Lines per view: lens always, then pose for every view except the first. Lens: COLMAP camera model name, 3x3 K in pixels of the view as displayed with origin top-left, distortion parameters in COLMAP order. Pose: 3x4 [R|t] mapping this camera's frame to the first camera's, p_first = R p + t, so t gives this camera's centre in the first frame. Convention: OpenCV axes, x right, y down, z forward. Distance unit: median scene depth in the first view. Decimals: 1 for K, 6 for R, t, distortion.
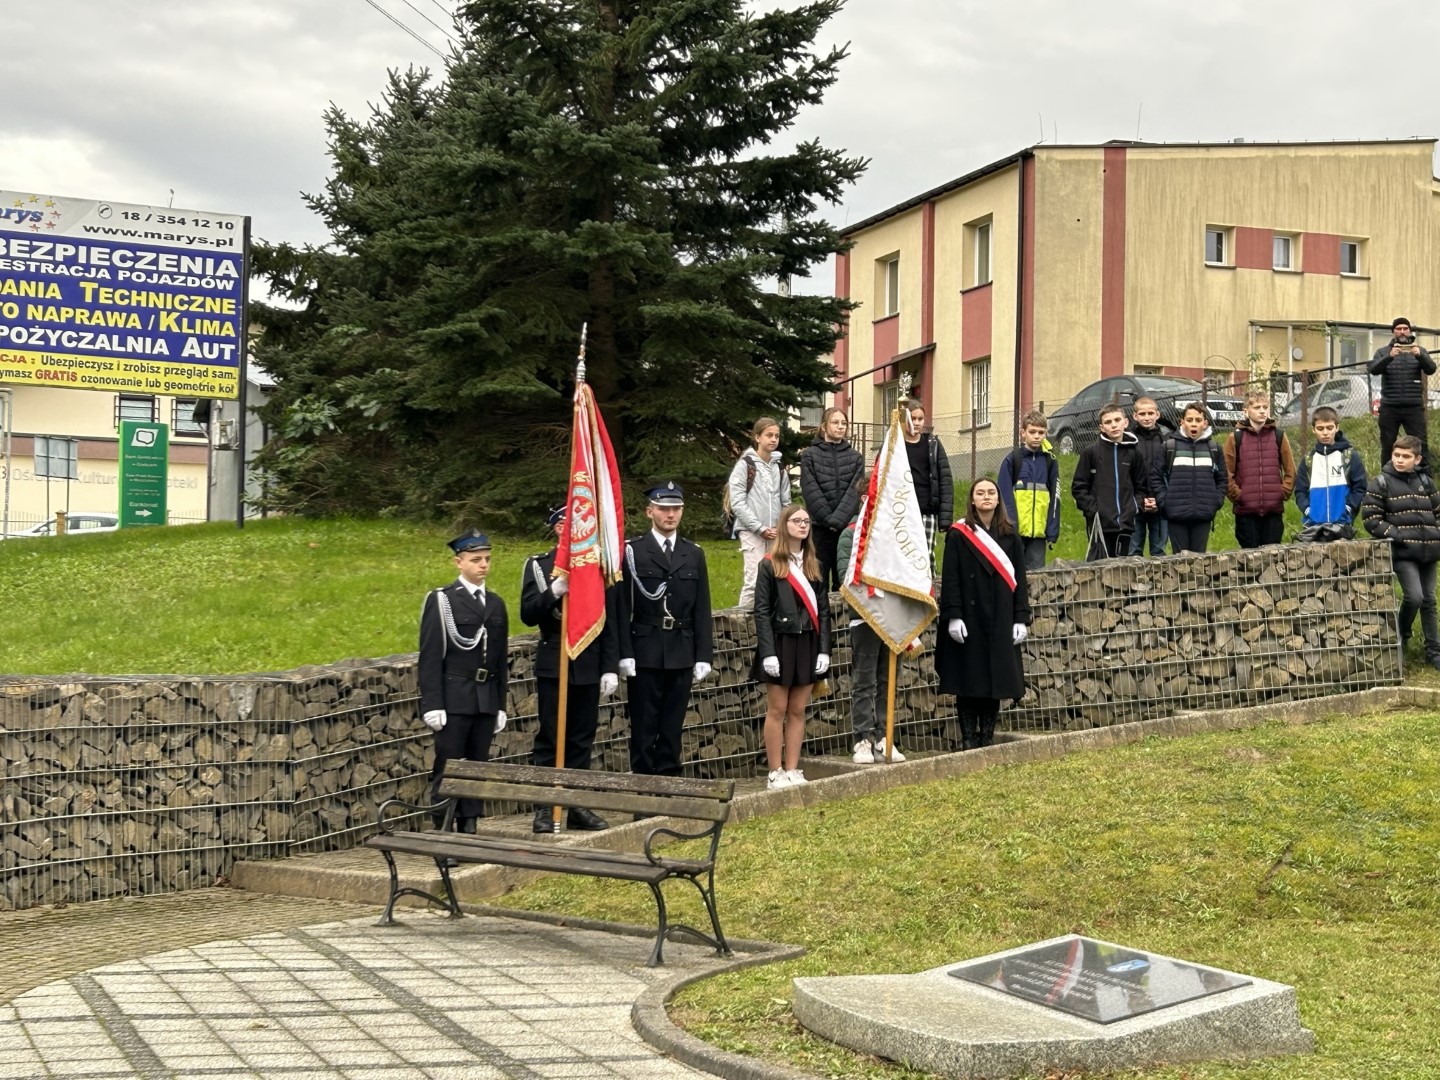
lens RADIAL K [[2486.9, 0, 727.3], [0, 2486.9, 514.1], [0, 0, 1]] dist [0.167088, 0.000000]
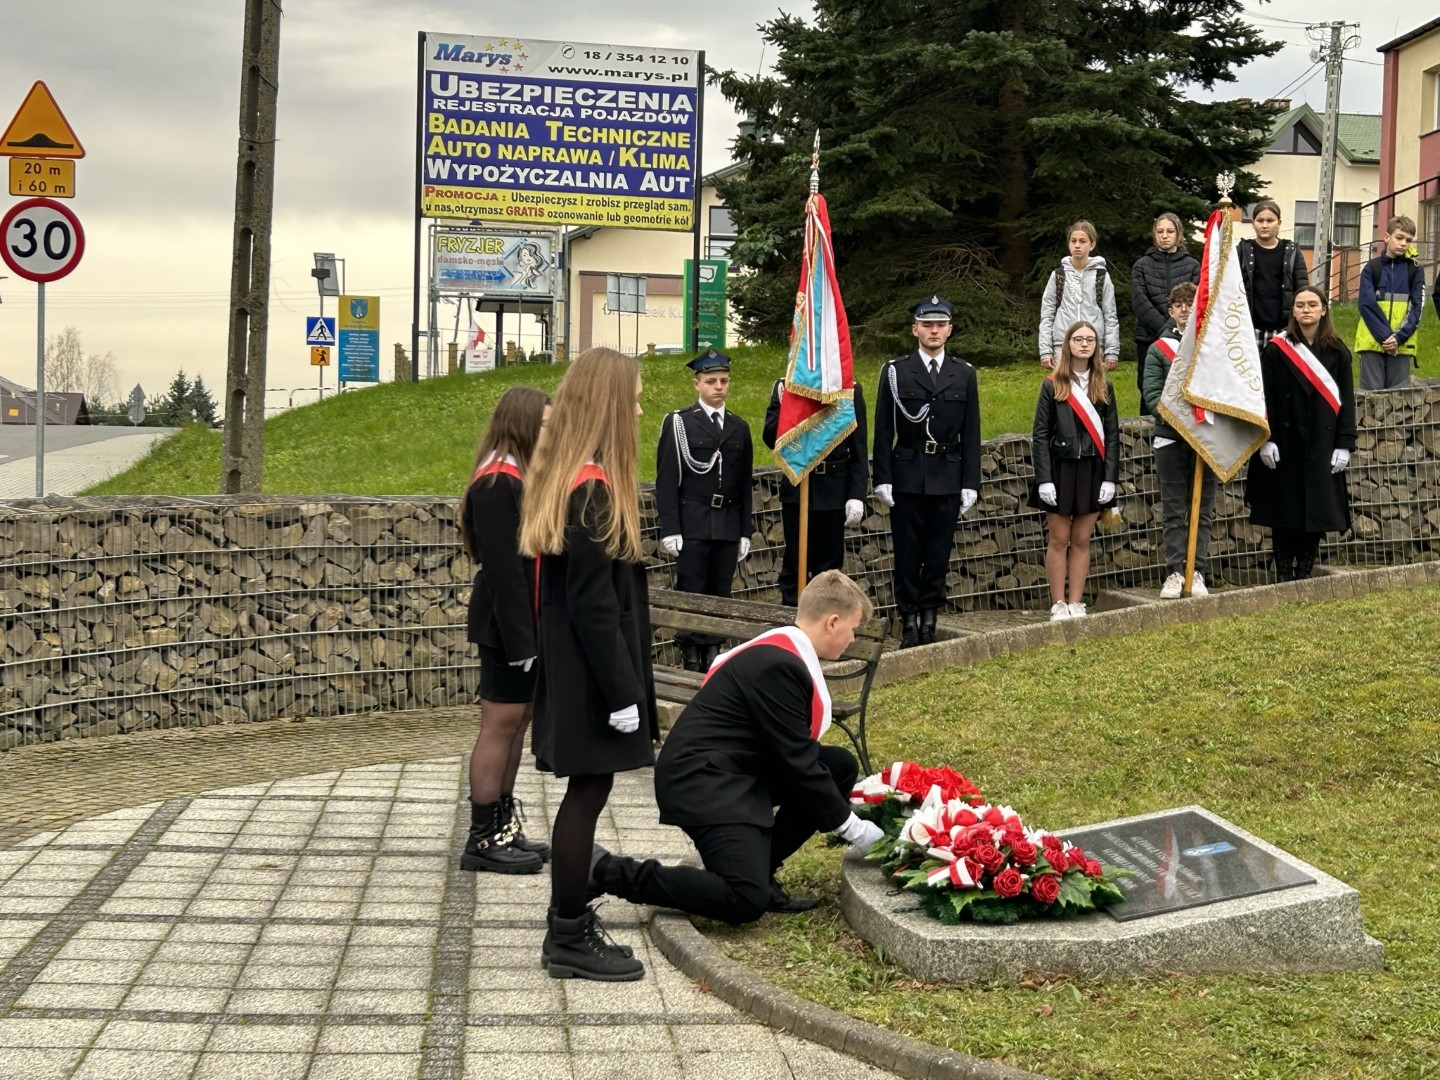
lens RADIAL K [[2290.2, 0, 729.3], [0, 2290.2, 538.4], [0, 0, 1]] dist [0.162692, 0.000000]
pose [[0.964159, 0.013987, -0.264957, 0.119724], [0.008310, 0.996528, 0.082846, 0.004504], [0.265195, -0.082079, 0.960695, 0.119926]]
